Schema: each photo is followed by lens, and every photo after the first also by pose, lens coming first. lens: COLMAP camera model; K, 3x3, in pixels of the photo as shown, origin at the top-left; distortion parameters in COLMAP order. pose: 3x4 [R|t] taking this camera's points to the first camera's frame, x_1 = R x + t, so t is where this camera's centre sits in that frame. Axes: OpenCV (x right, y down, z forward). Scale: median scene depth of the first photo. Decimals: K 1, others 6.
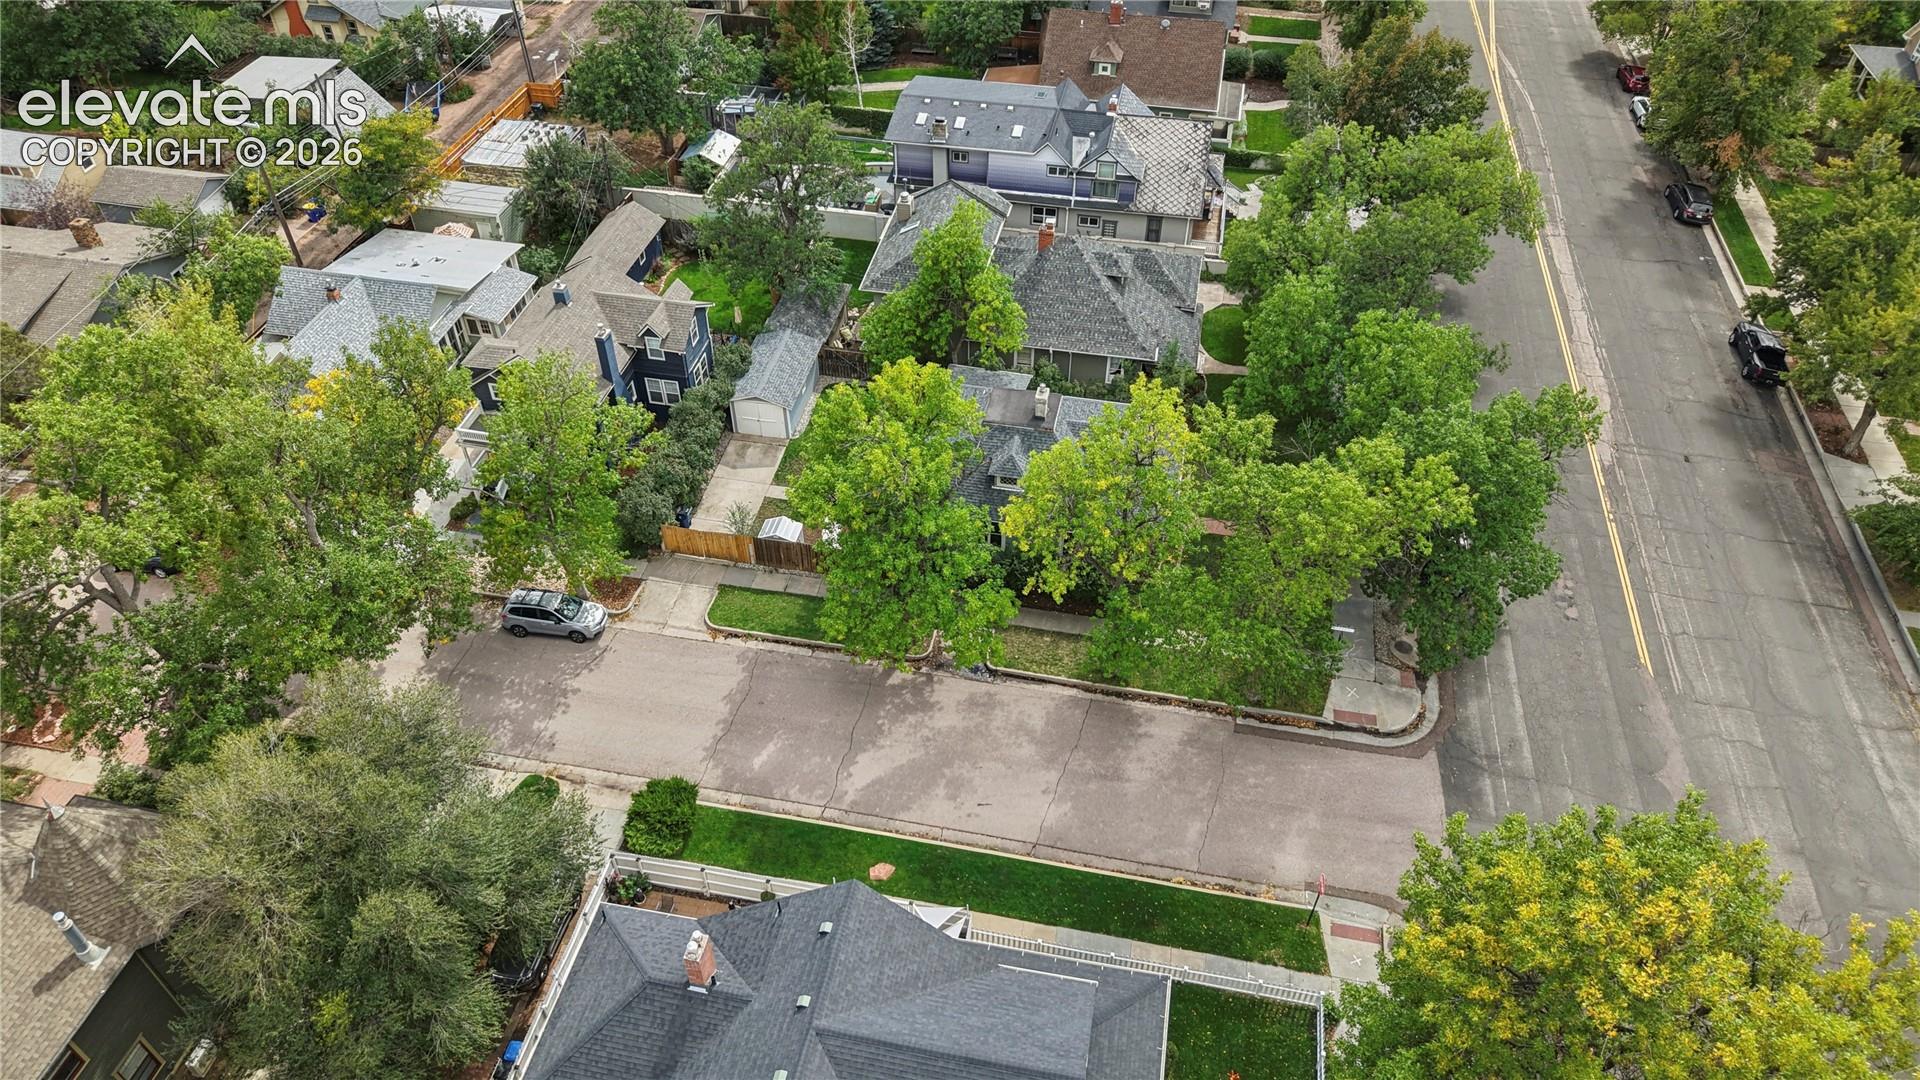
lens RADIAL K [[1279.7, 0, 960.0], [0, 1279.7, 540.0], [0, 0, 1]] dist [0.028641, -0.039630]
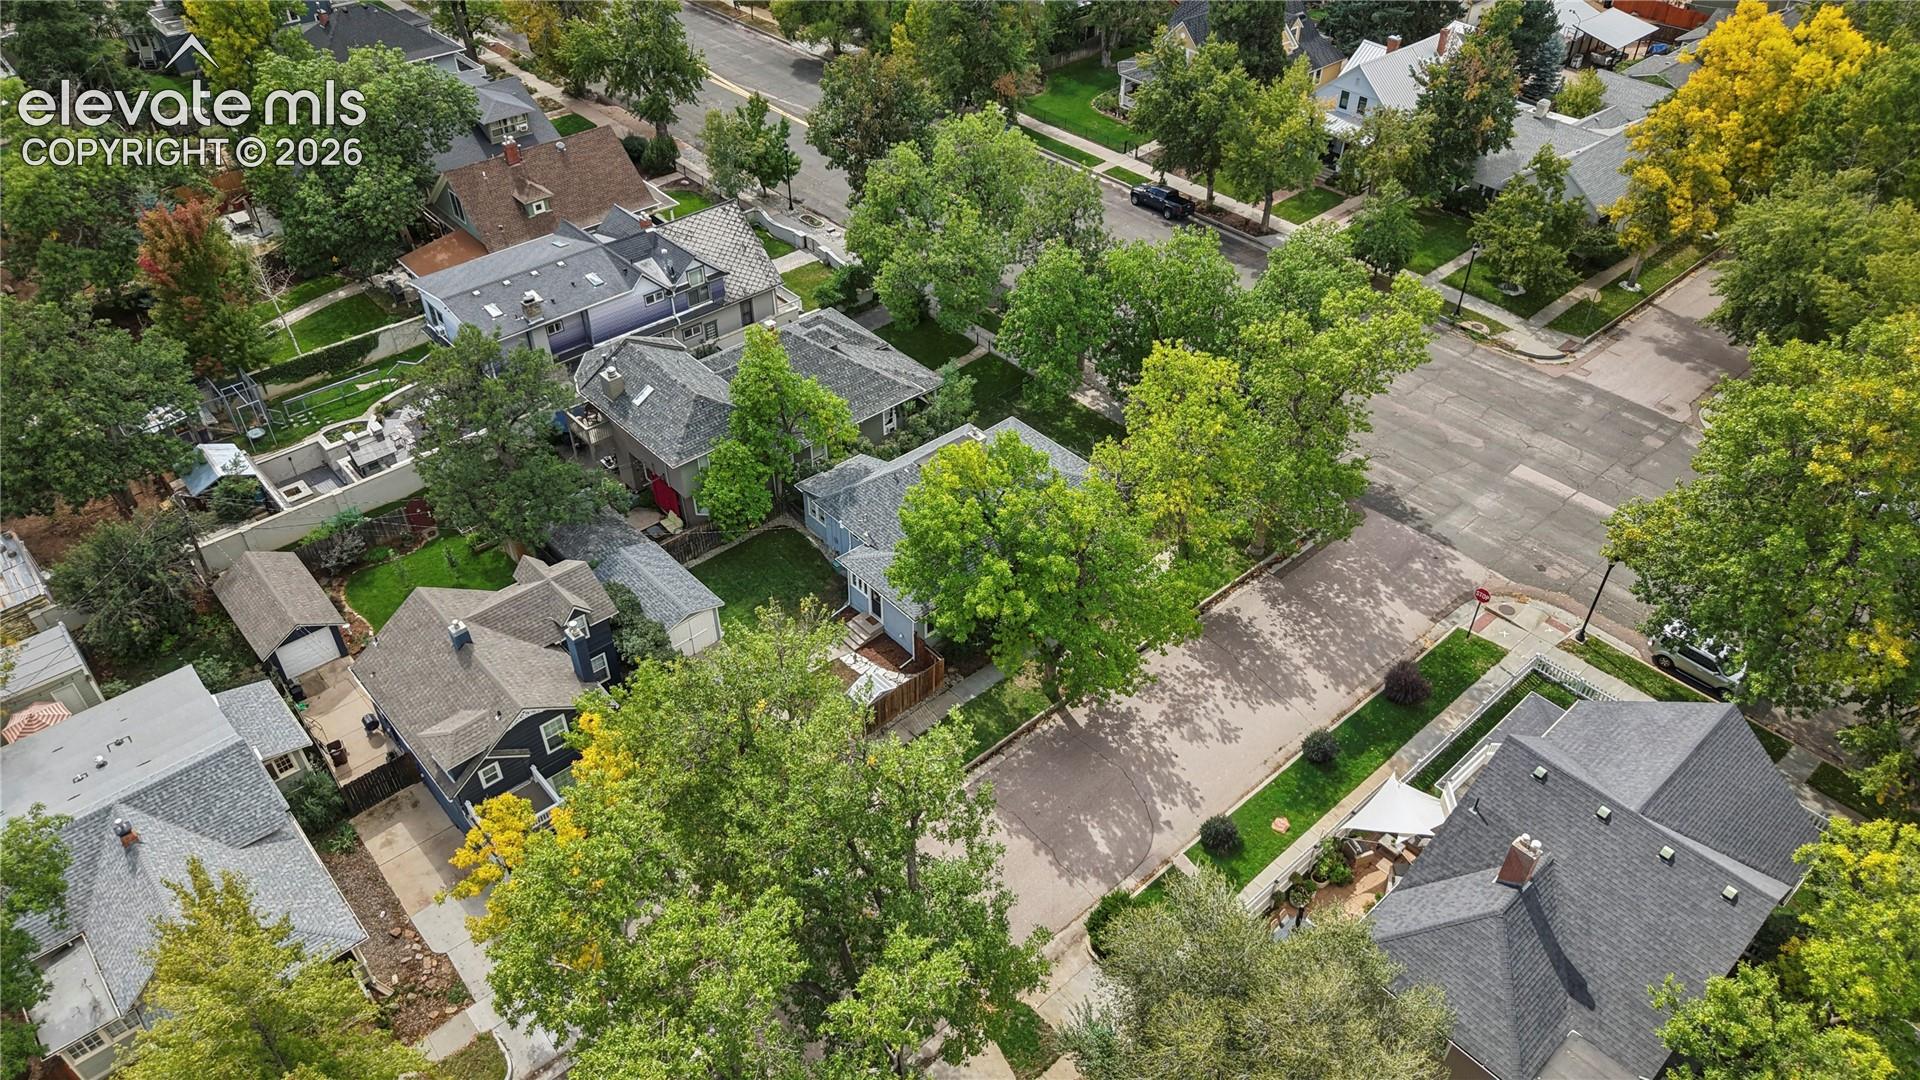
lens RADIAL K [[1287.6, 0, 969.8], [0, 1287.6, 533.6], [0, 0, 1]] dist [0.029902, -0.039553]
pose [[0.599077, -0.503272, 0.622755, -0.540508], [0.543779, 0.826621, 0.144921, -0.171295], [-0.587717, 0.251822, 0.768879, 0.175267]]
